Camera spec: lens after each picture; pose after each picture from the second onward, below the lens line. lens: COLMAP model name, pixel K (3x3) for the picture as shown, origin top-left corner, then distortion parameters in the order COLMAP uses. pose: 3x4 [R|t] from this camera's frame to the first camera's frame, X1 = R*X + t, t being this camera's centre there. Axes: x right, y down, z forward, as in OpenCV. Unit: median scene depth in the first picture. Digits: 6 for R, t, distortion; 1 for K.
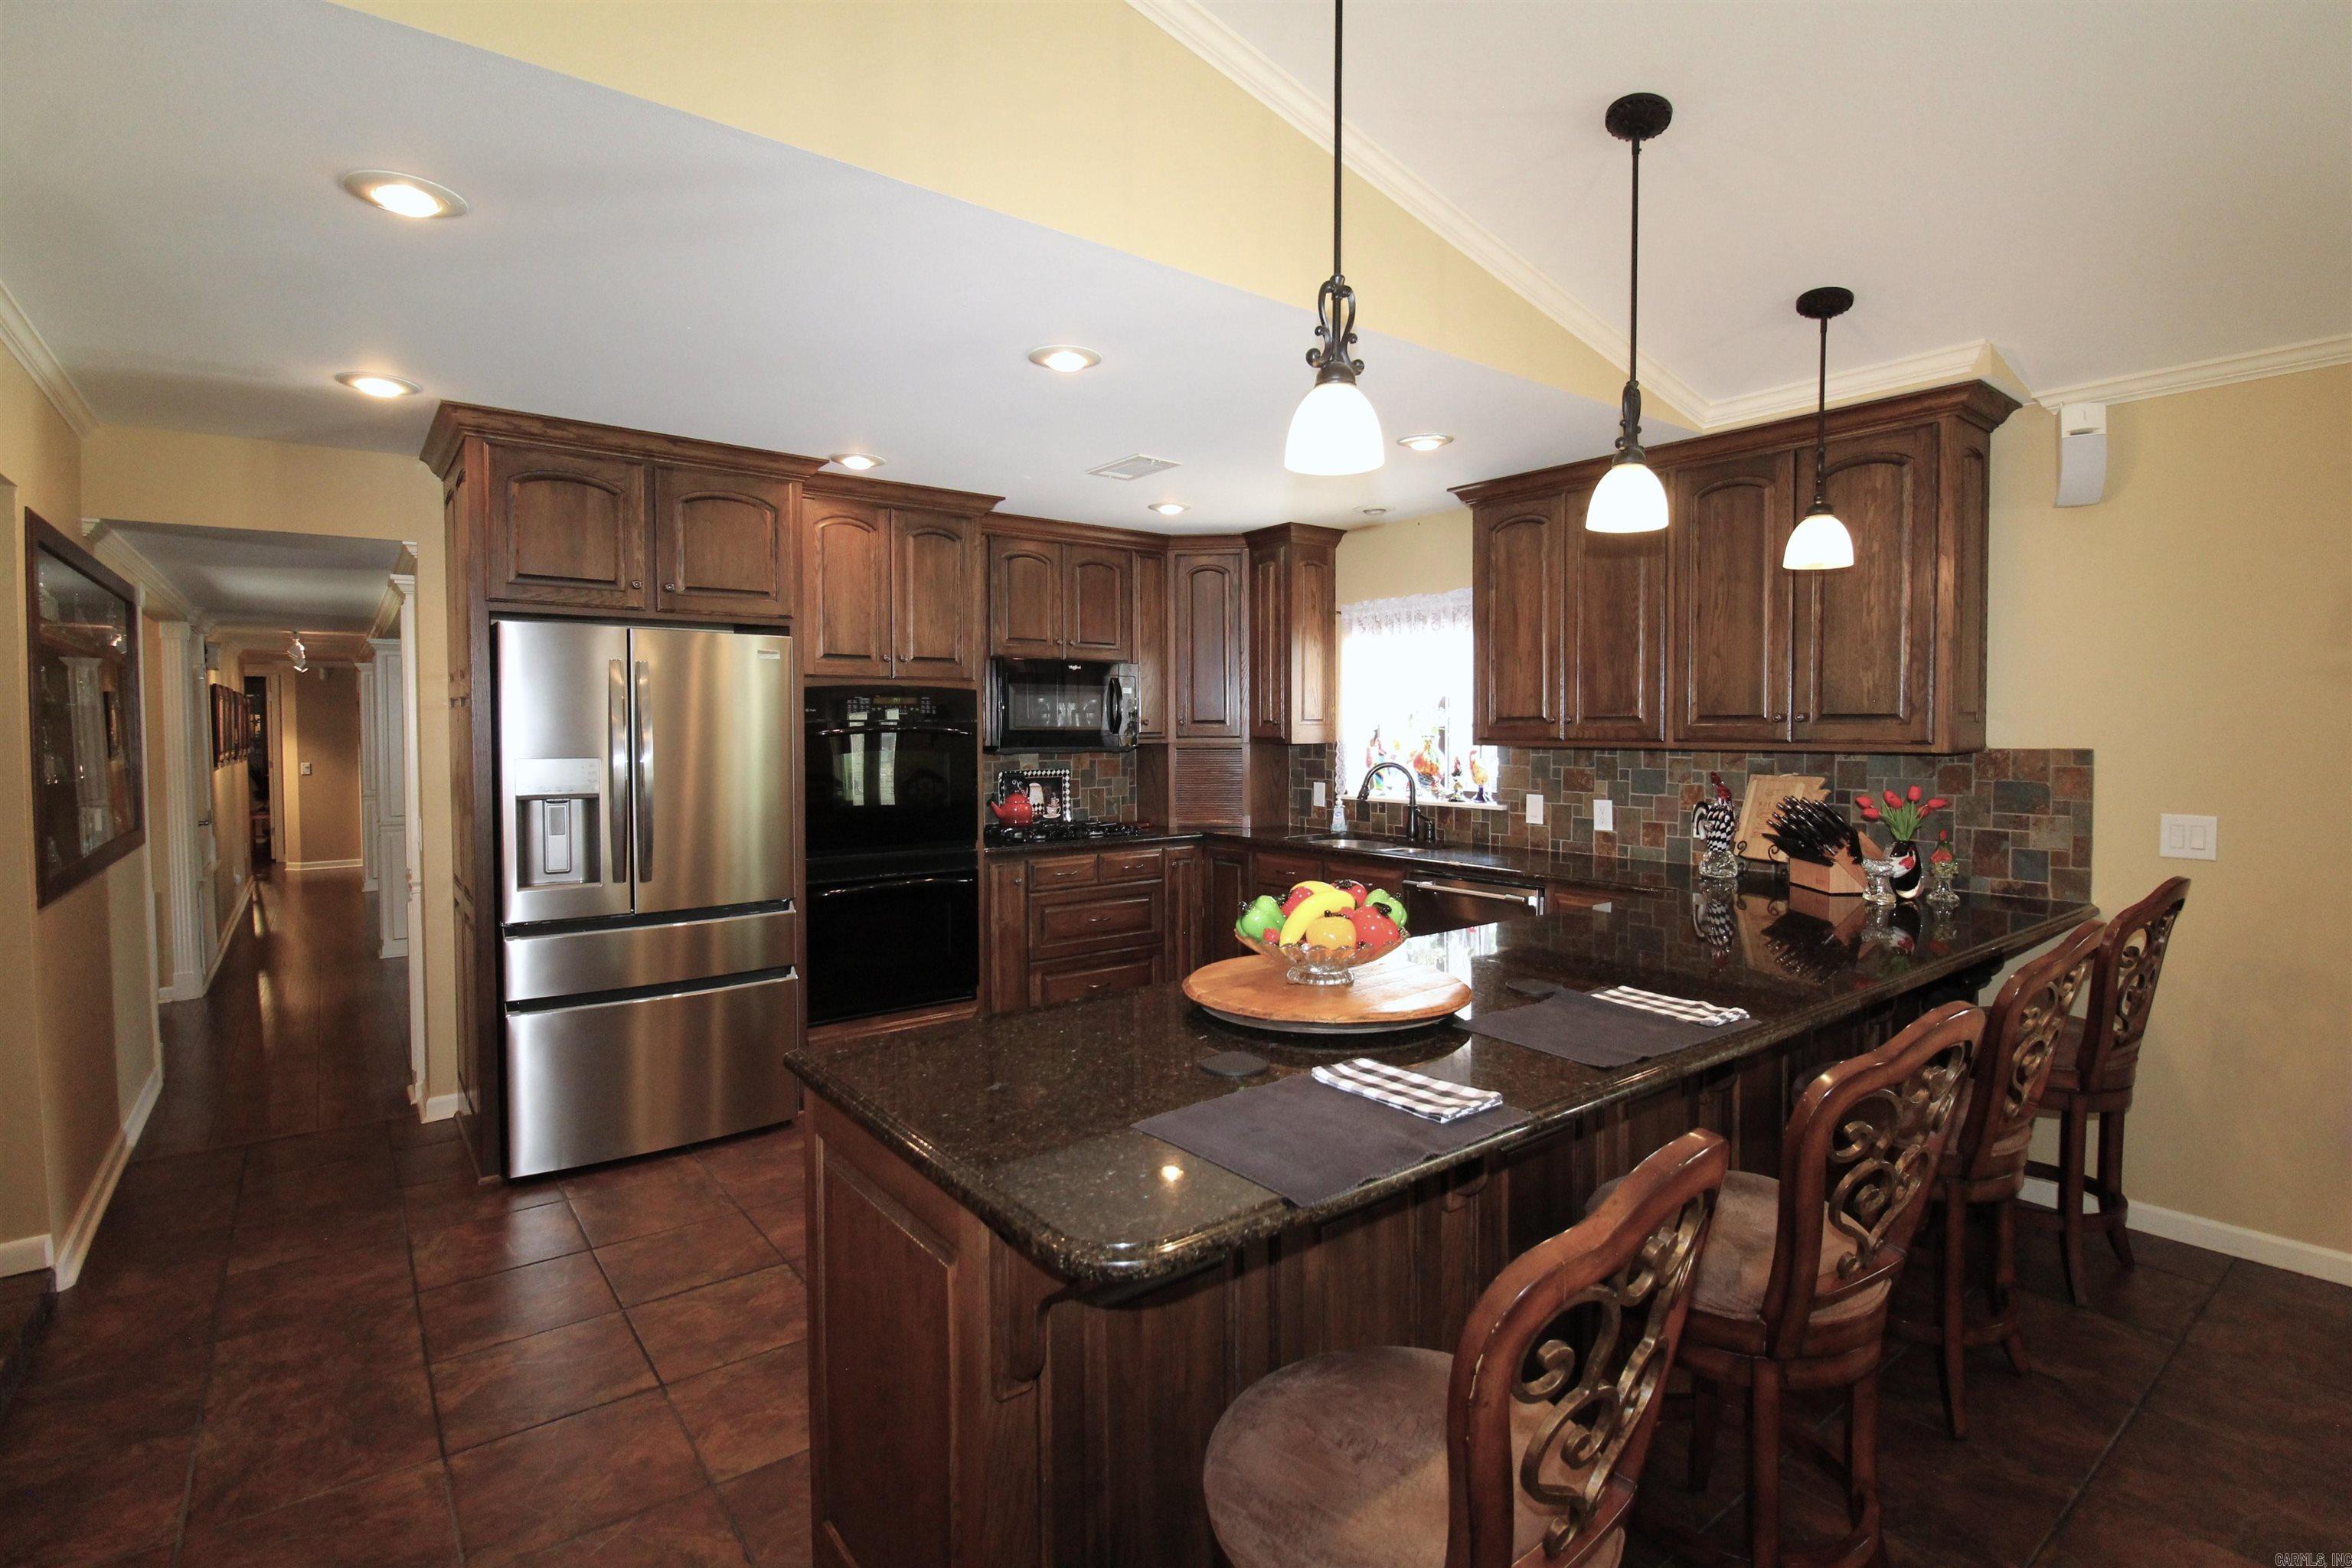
lens RADIAL K [[1077.9, 0, 1179.0], [0, 1077.9, 770.9], [0, 0, 1]] dist [-0.039816, -0.000032]
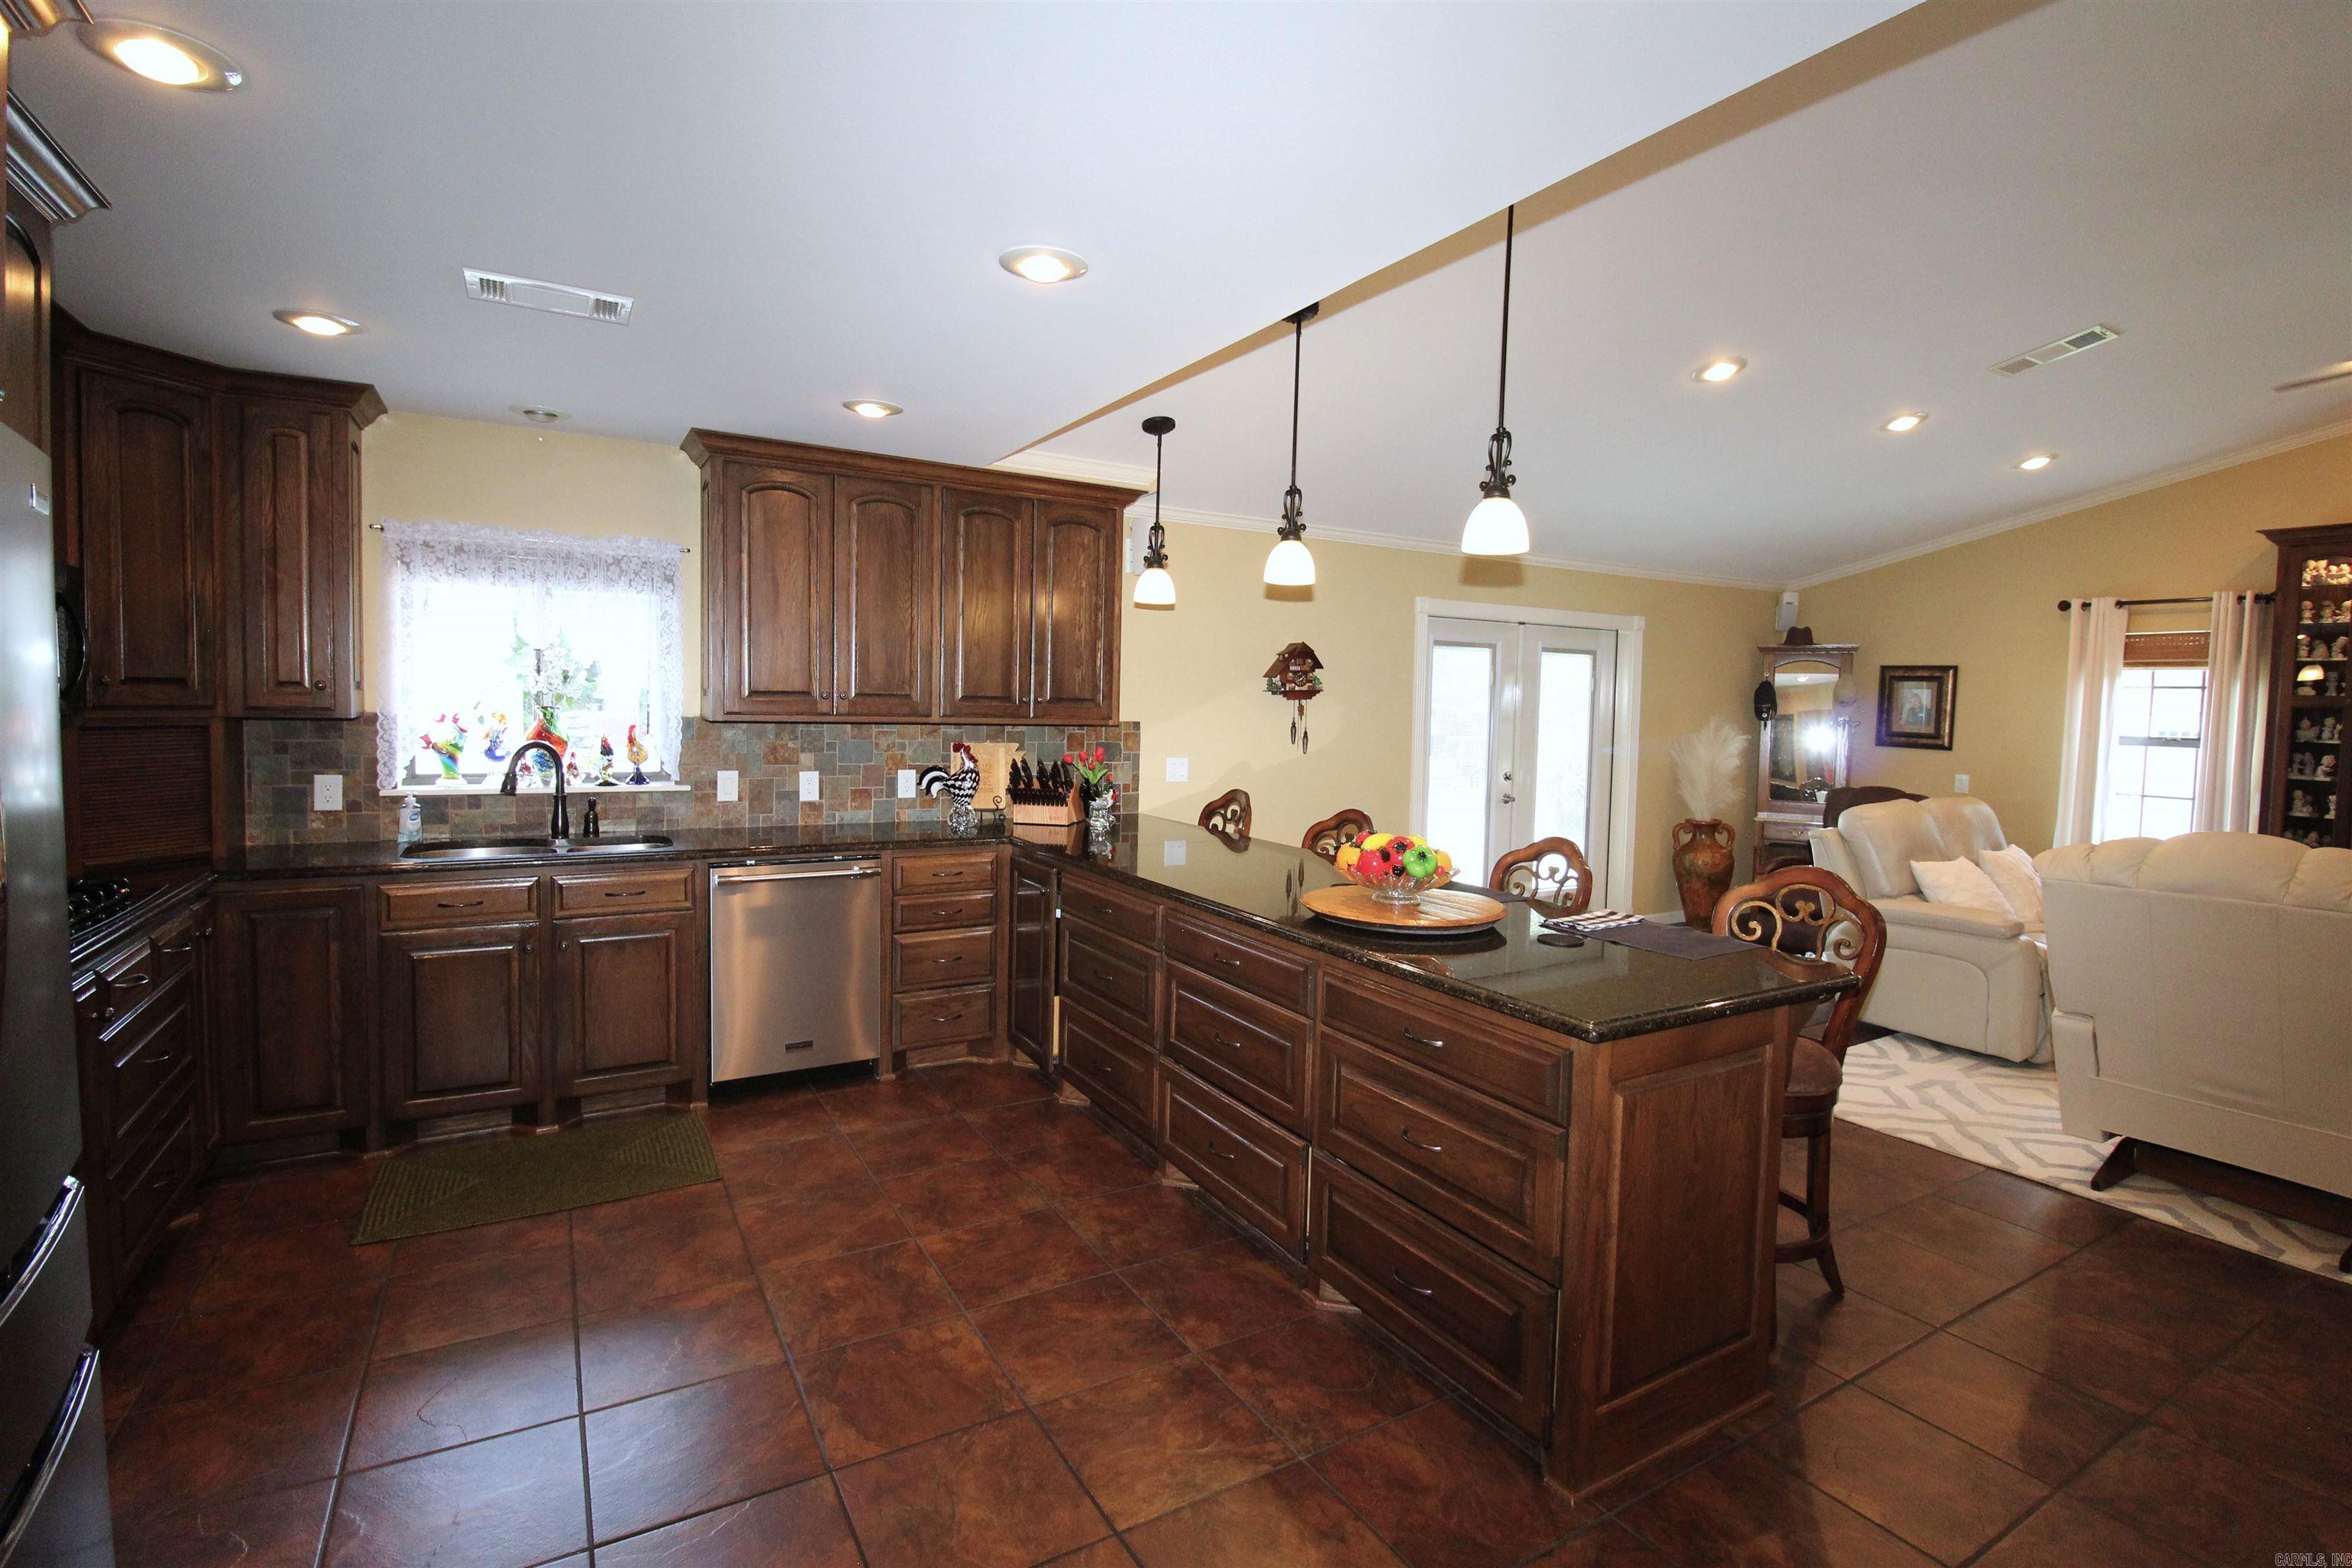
lens RADIAL K [[1077.9, 0, 1179.0], [0, 1077.9, 770.9], [0, 0, 1]] dist [-0.039816, -0.000032]
pose [[0.121945, -0.050331, 0.991260, -0.612368], [0.019884, 0.998637, 0.048259, -0.017293], [-0.992338, 0.013825, 0.122780, 0.518965]]
